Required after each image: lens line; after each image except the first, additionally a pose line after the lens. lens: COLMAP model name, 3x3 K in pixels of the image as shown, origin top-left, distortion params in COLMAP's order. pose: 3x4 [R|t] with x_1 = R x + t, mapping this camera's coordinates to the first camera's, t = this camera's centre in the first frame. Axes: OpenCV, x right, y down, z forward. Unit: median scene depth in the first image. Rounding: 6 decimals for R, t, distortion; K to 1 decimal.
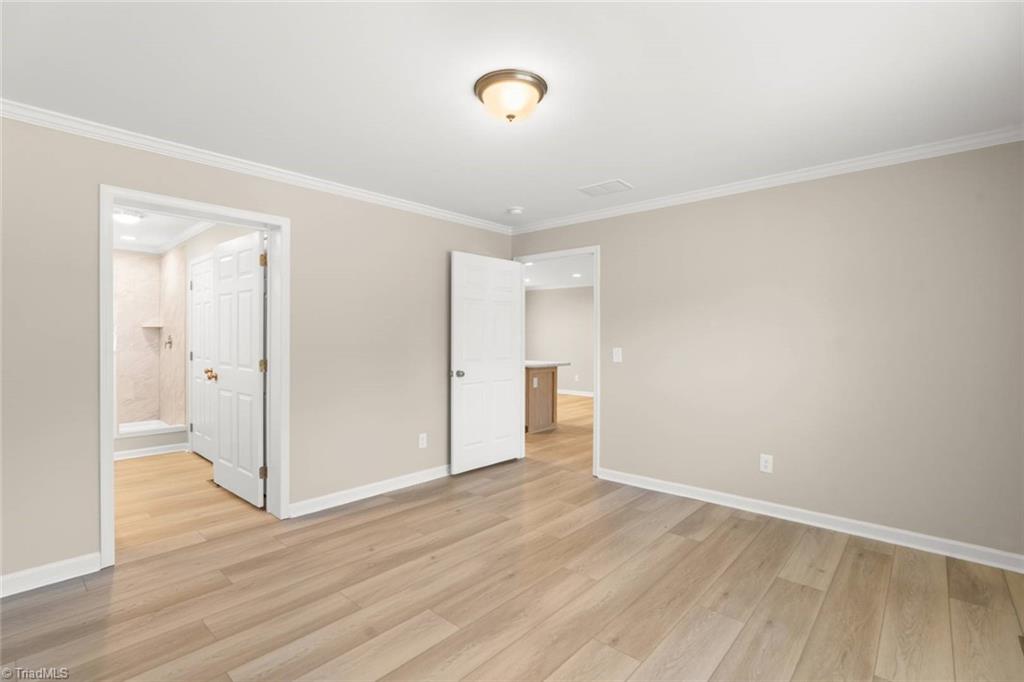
lens RADIAL K [[472.3, 0, 512.0], [0, 472.3, 341.0], [0, 0, 1]] dist [0.000882, 0.000088]
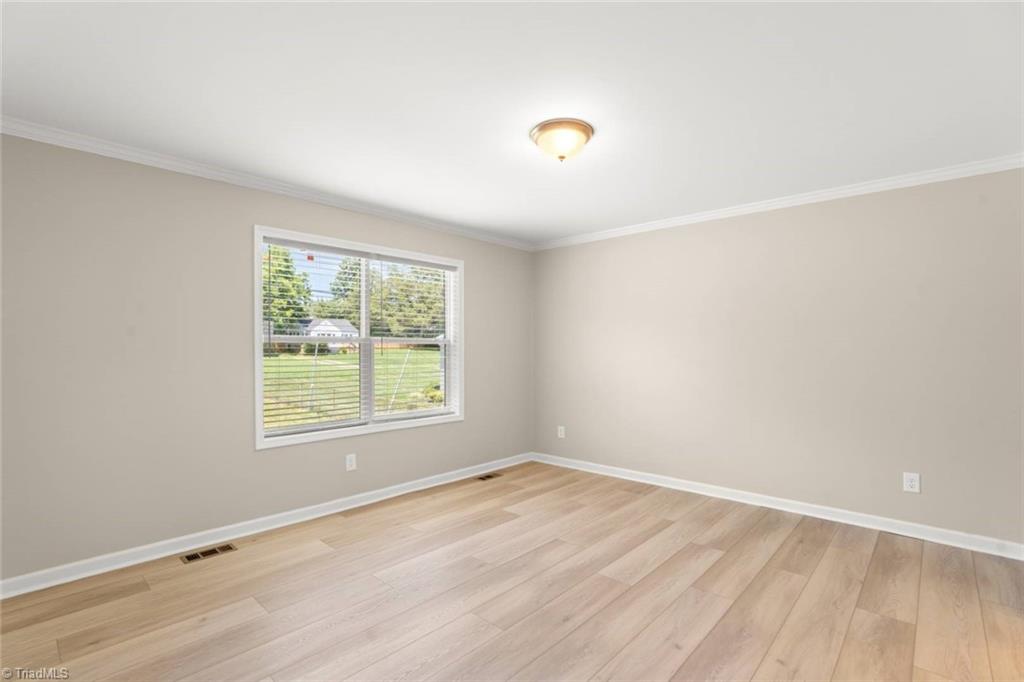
lens RADIAL K [[472.3, 0, 512.0], [0, 472.3, 341.0], [0, 0, 1]] dist [0.000882, 0.000088]
pose [[-0.999956, -0.004605, 0.008142, 0.096824], [-0.004672, 0.999956, -0.008175, -0.012907], [-0.008104, -0.008212, -0.999933, 1.939914]]
